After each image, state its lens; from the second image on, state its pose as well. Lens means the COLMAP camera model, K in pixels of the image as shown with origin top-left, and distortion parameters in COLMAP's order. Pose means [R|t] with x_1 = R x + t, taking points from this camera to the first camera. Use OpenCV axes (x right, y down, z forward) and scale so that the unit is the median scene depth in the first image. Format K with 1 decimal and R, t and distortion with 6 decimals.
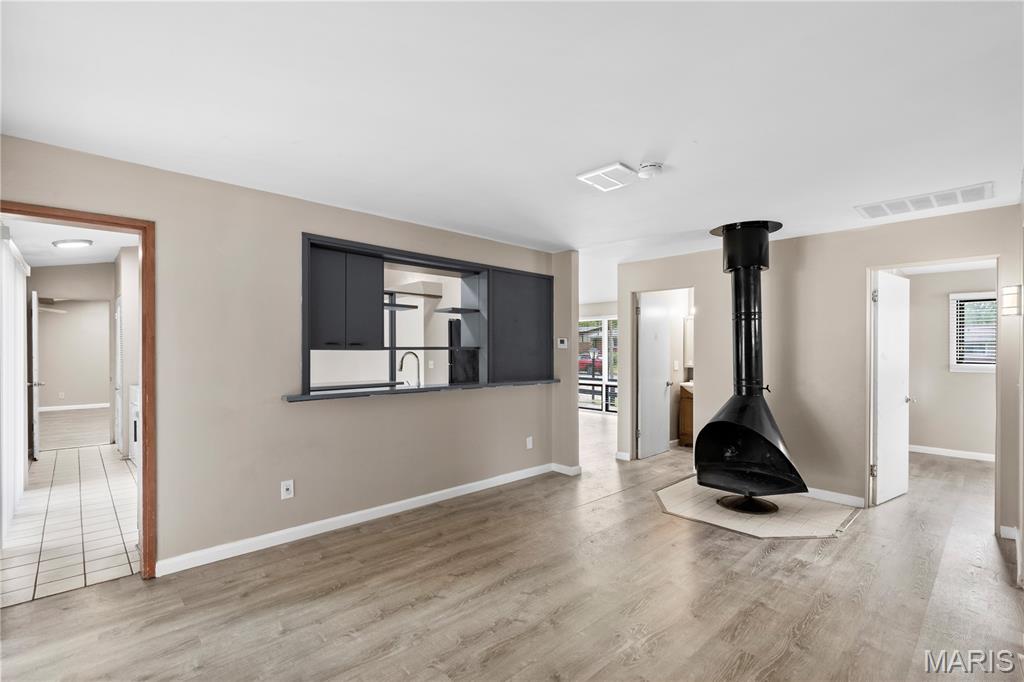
lens RADIAL K [[468.5, 0, 515.1], [0, 468.5, 349.1], [0, 0, 1]] dist [0.002128, -0.001654]
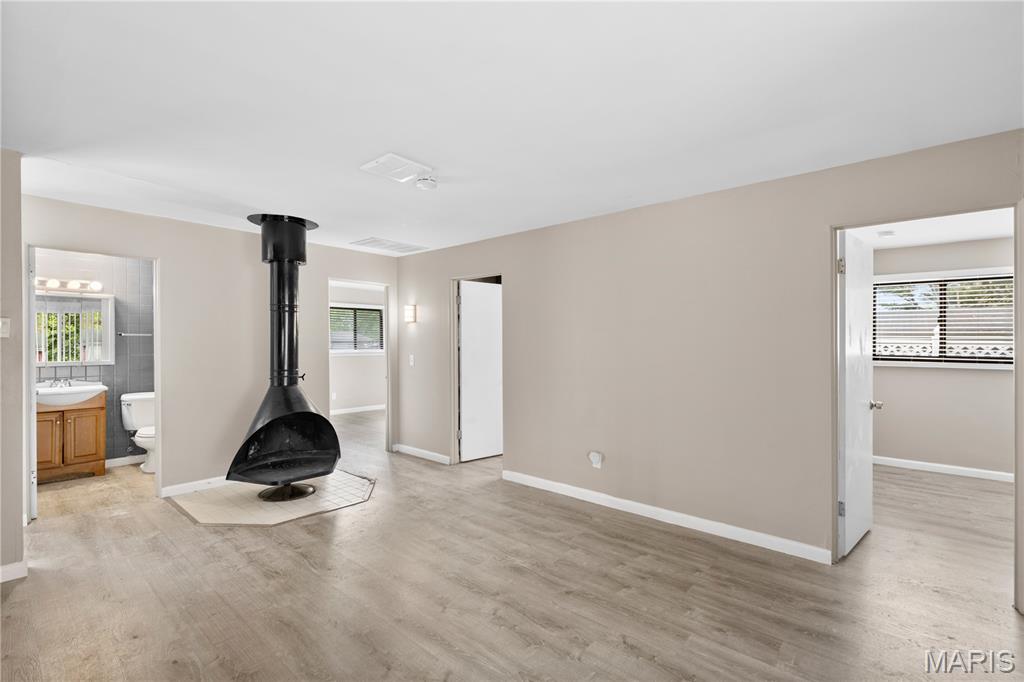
lens RADIAL K [[468.5, 0, 512.1], [0, 468.5, 340.2], [0, 0, 1]] dist [0.002128, -0.001654]
pose [[-0.090337, 0.000738, 0.995911, -0.596414], [-0.003884, 0.999992, -0.001093, -0.001581], [-0.995904, -0.003967, -0.090334, 0.633211]]
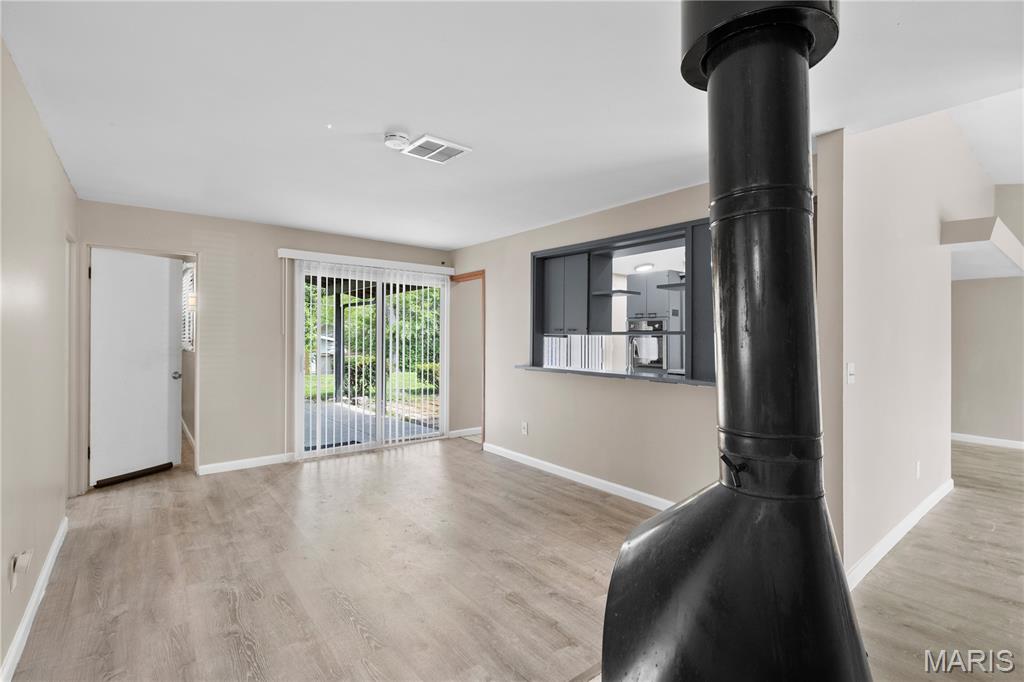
lens RADIAL K [[468.5, 0, 507.2], [0, 468.5, 336.7], [0, 0, 1]] dist [0.002128, -0.001654]
pose [[-0.097149, 0.000598, -0.995270, 0.840481], [-0.005021, 0.999987, 0.001091, 0.006240], [0.995257, 0.005103, -0.097145, 0.916413]]
